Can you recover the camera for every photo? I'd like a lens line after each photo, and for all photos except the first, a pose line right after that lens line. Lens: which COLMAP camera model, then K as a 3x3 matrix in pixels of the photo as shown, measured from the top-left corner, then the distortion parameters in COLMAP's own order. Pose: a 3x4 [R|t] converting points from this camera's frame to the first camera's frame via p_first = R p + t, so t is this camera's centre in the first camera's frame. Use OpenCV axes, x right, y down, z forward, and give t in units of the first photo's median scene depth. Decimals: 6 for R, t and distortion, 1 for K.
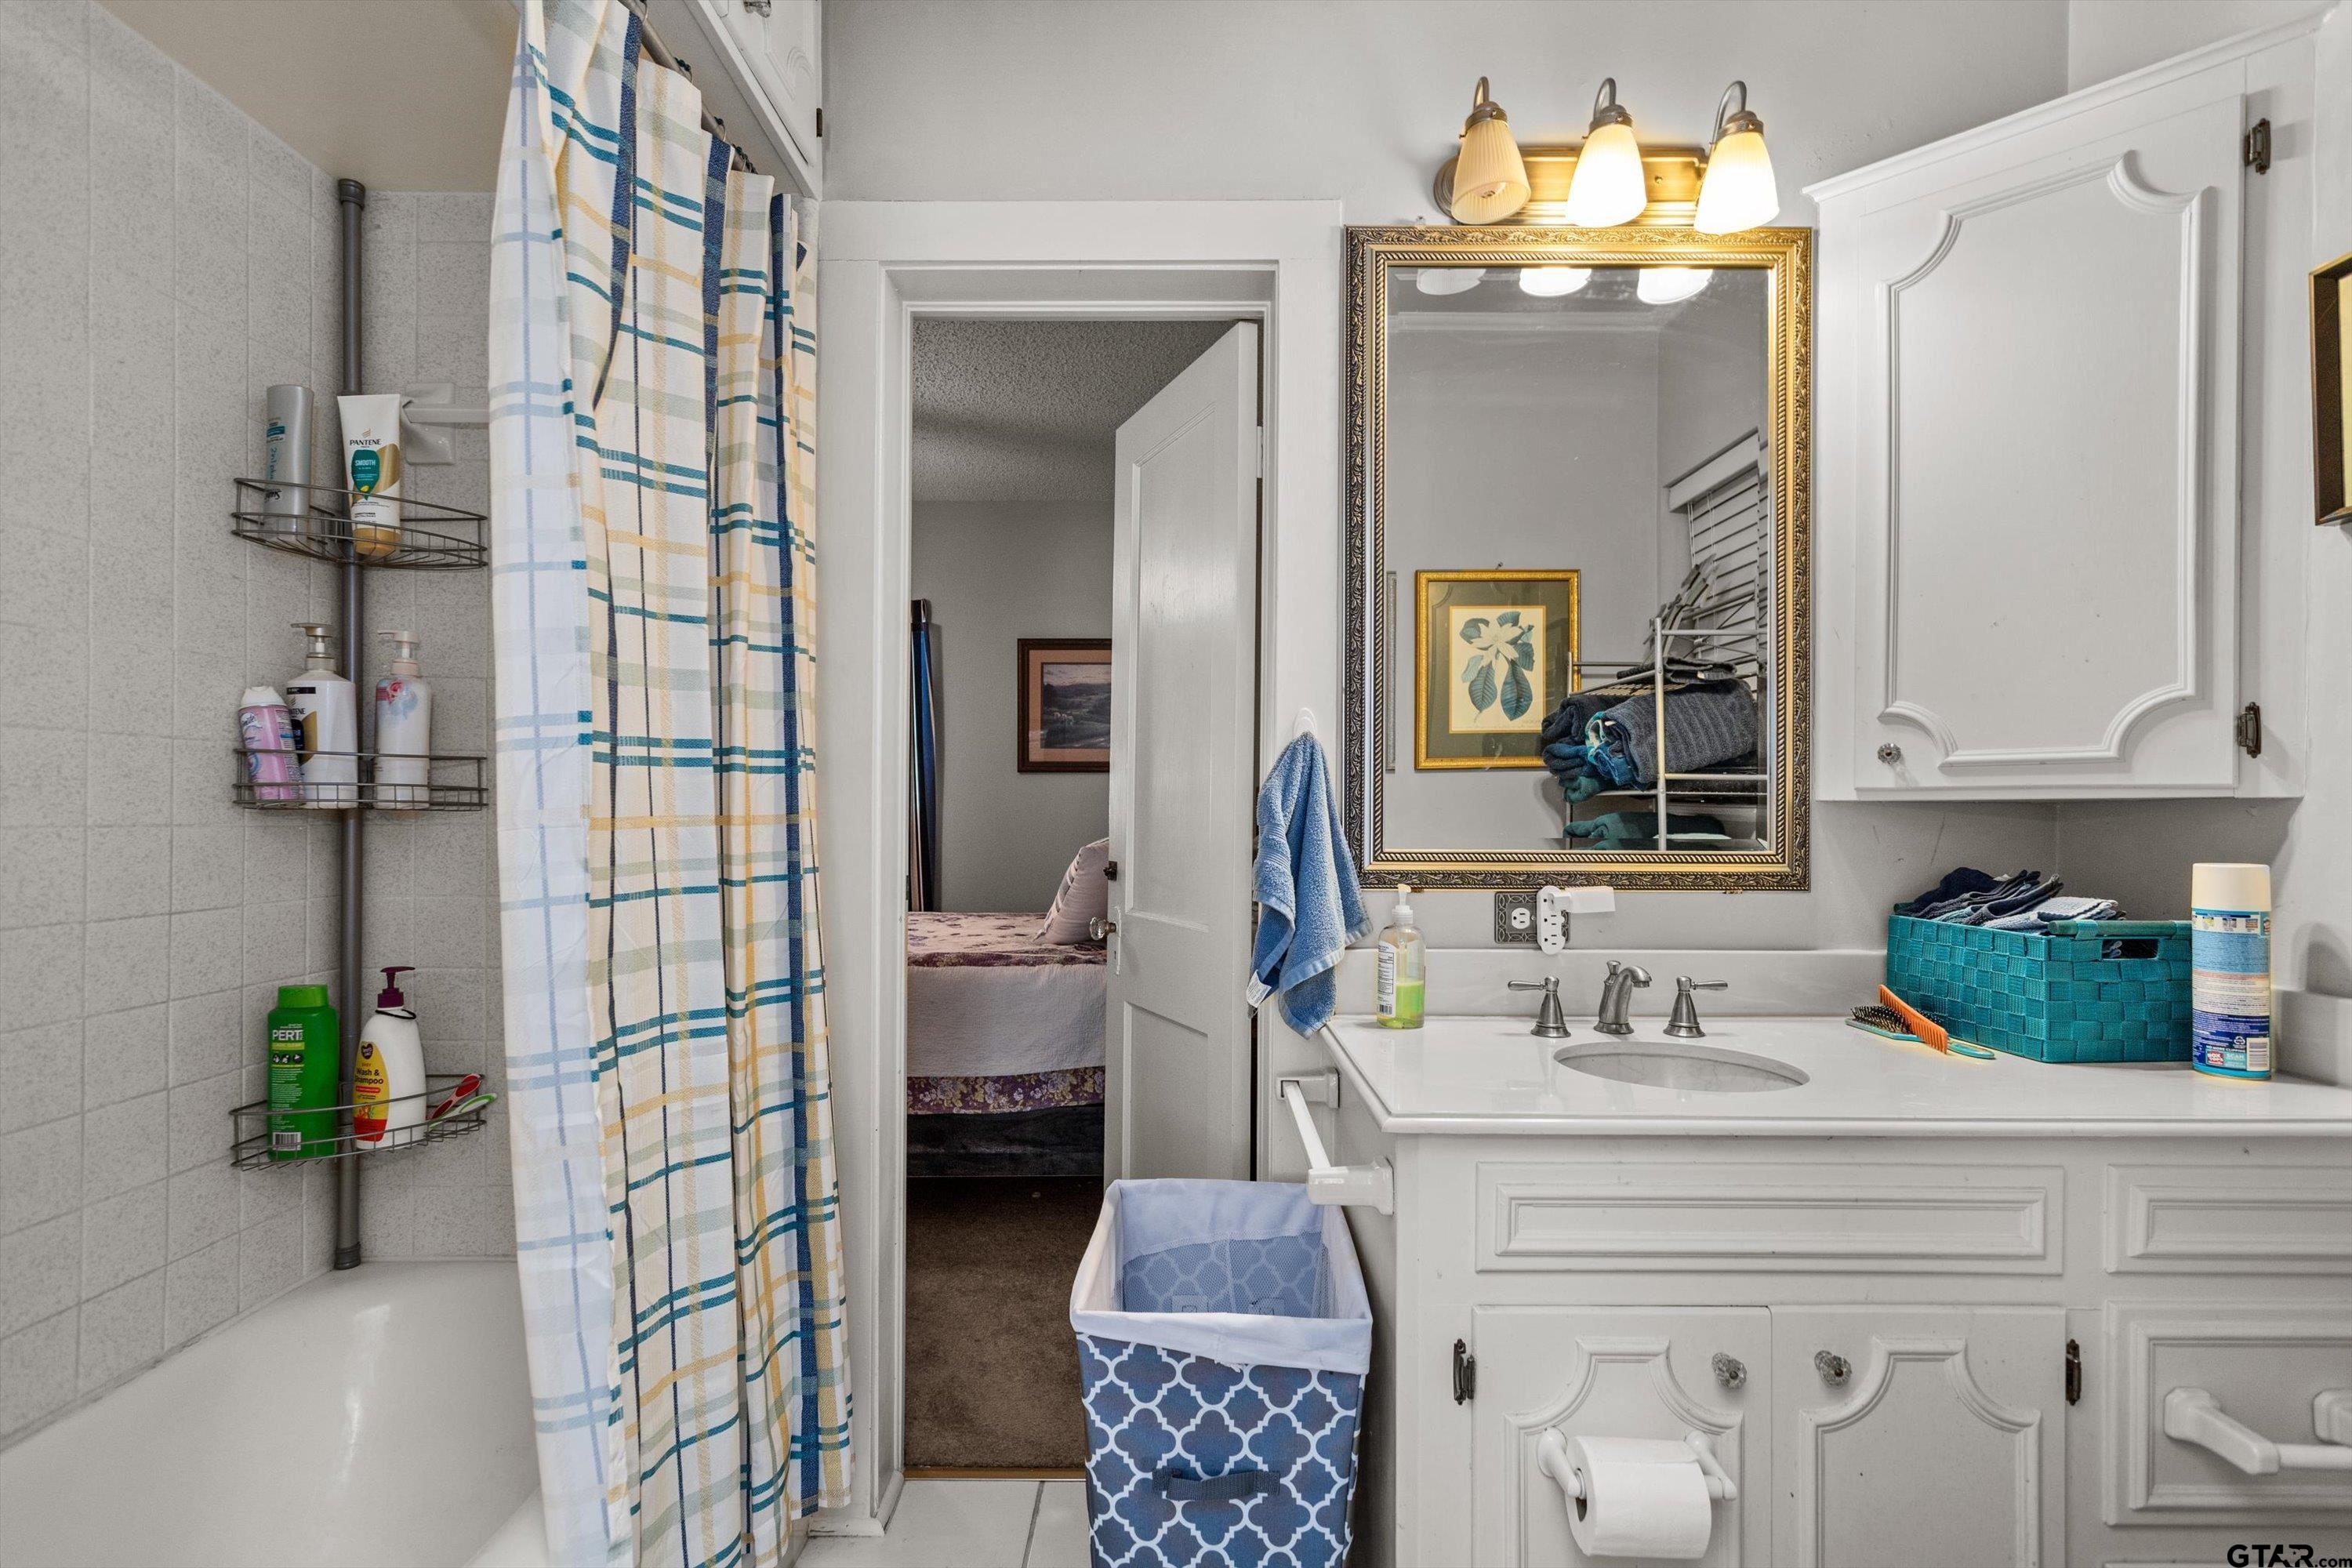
lens RADIAL K [[1133.0, 0, 1167.5], [0, 1133.0, 806.8], [0, 0, 1]] dist [0.000352, -0.000207]
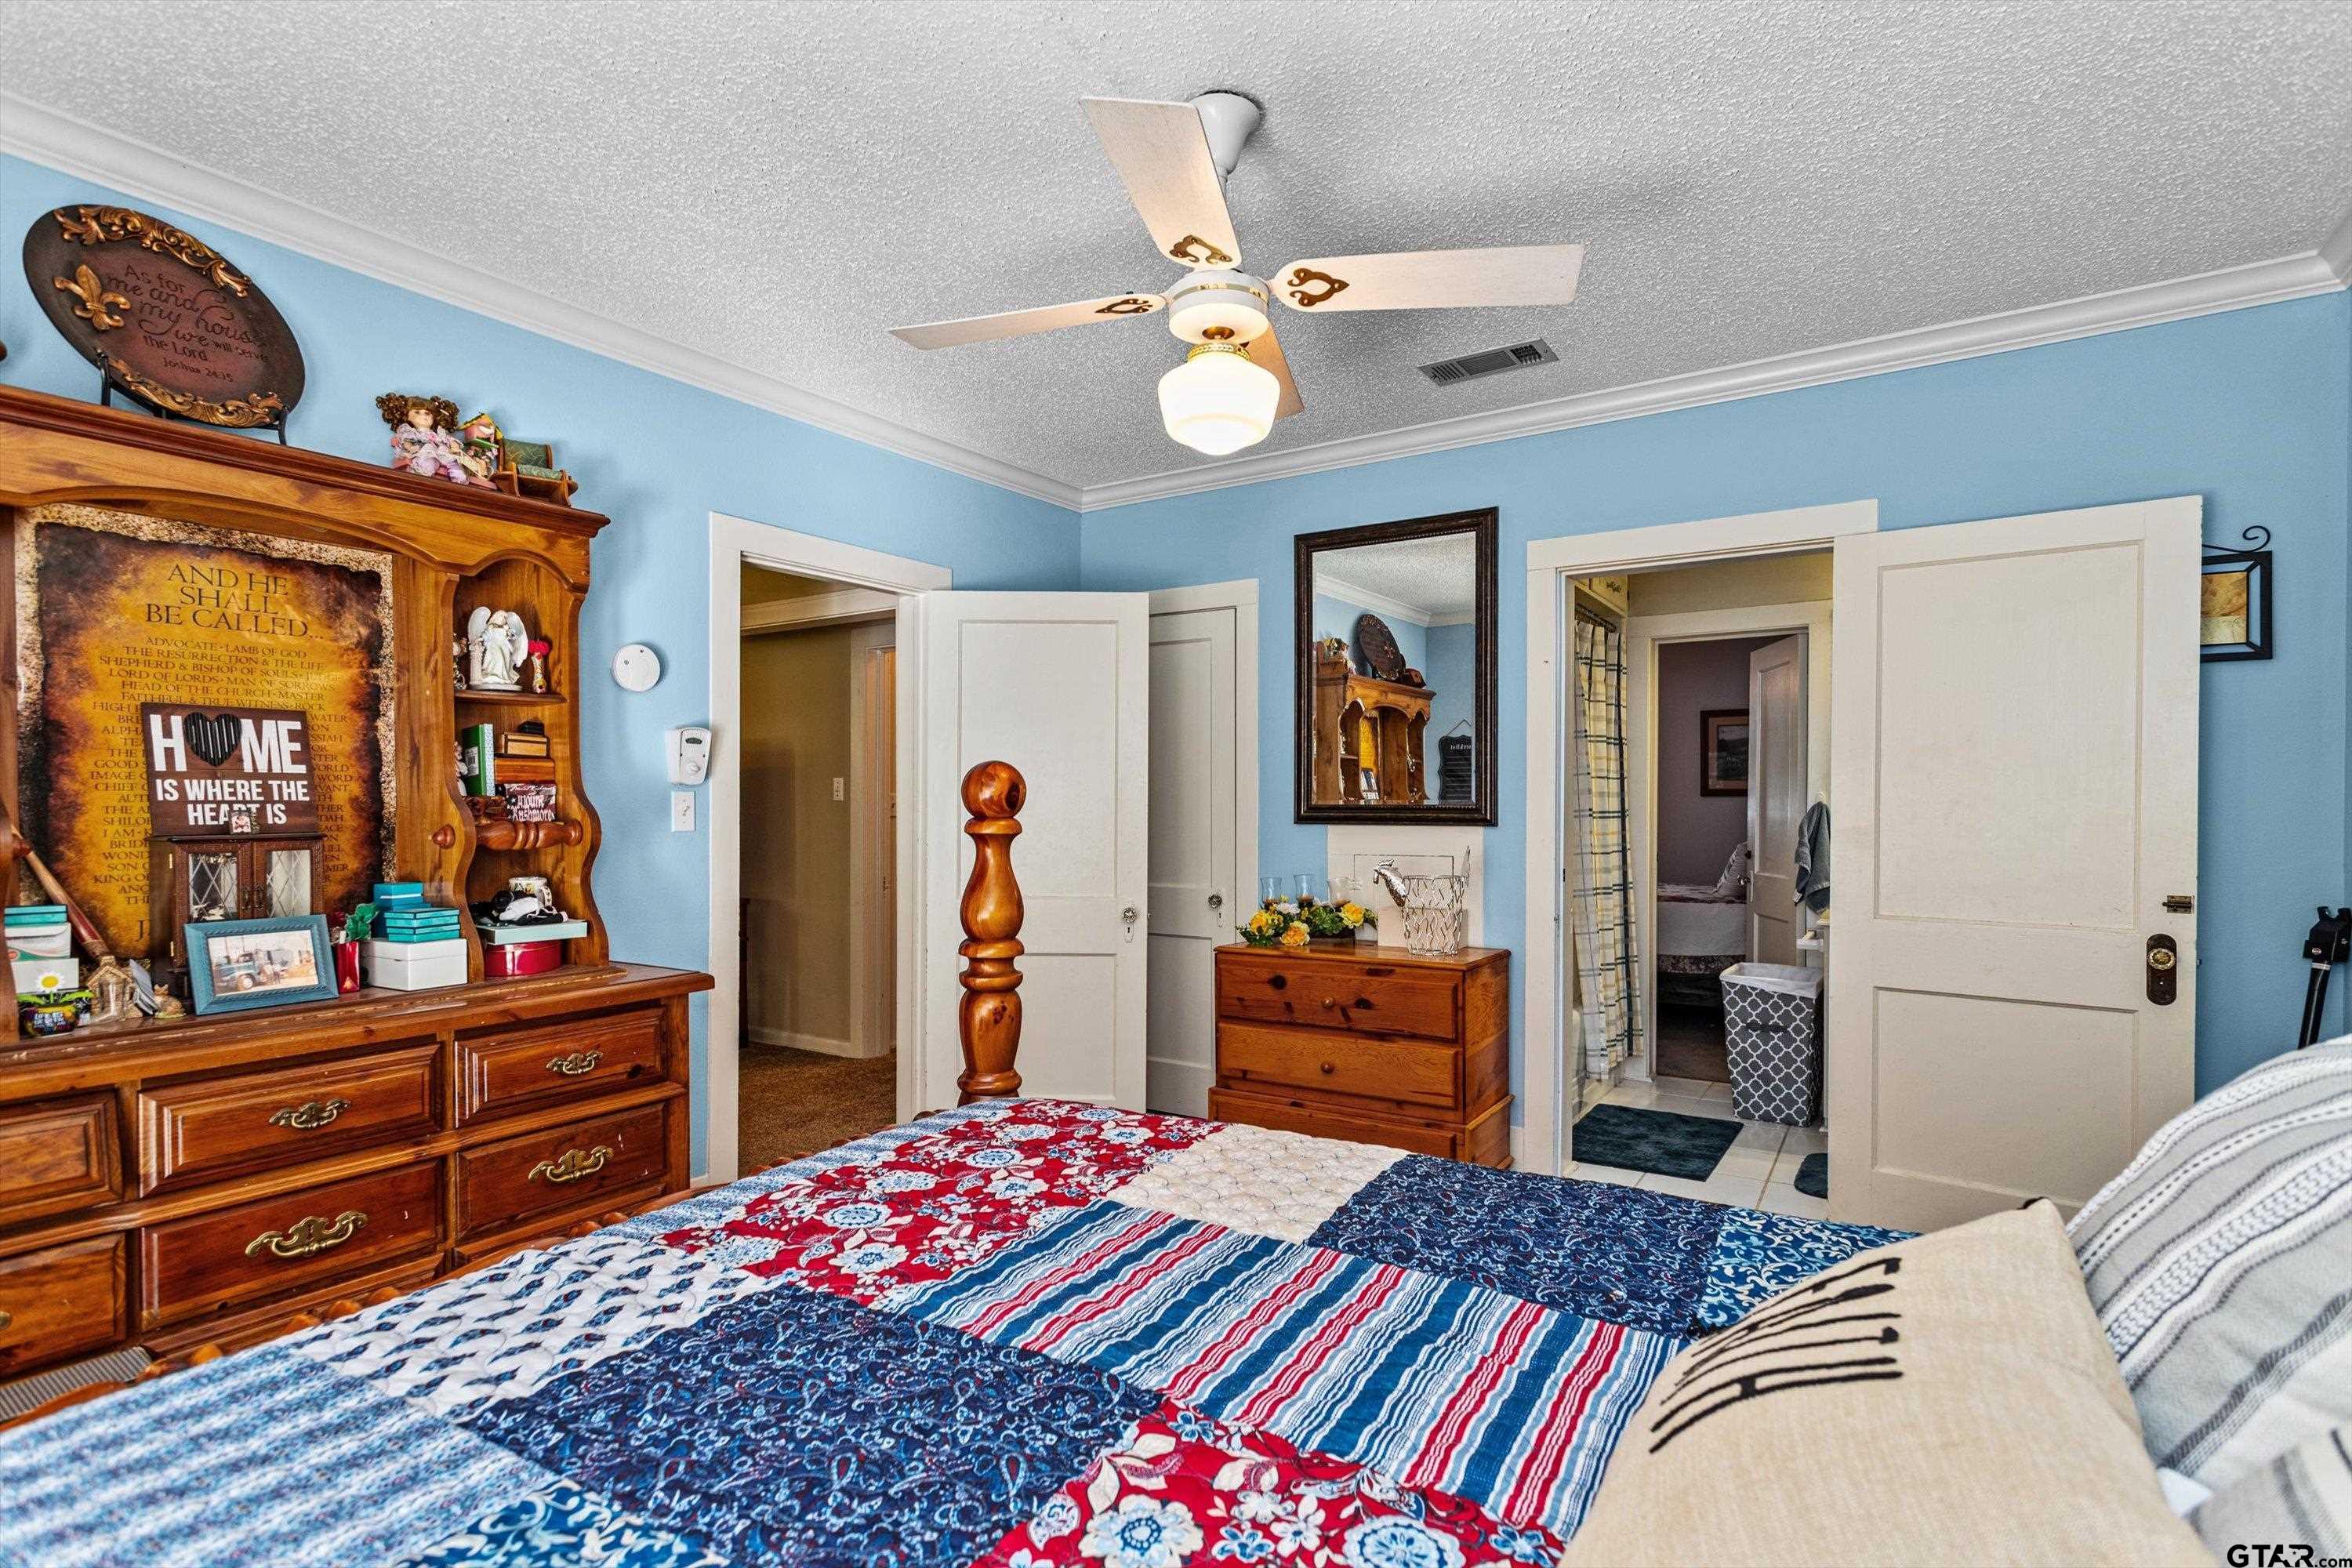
lens RADIAL K [[1133.0, 0, 1167.5], [0, 1133.0, 806.8], [0, 0, 1]] dist [0.000352, -0.000207]
pose [[0.842481, -0.001053, -0.538725, 0.293614], [0.004142, 0.999981, 0.004523, -0.080788], [0.538710, -0.006042, 0.842470, -2.313888]]
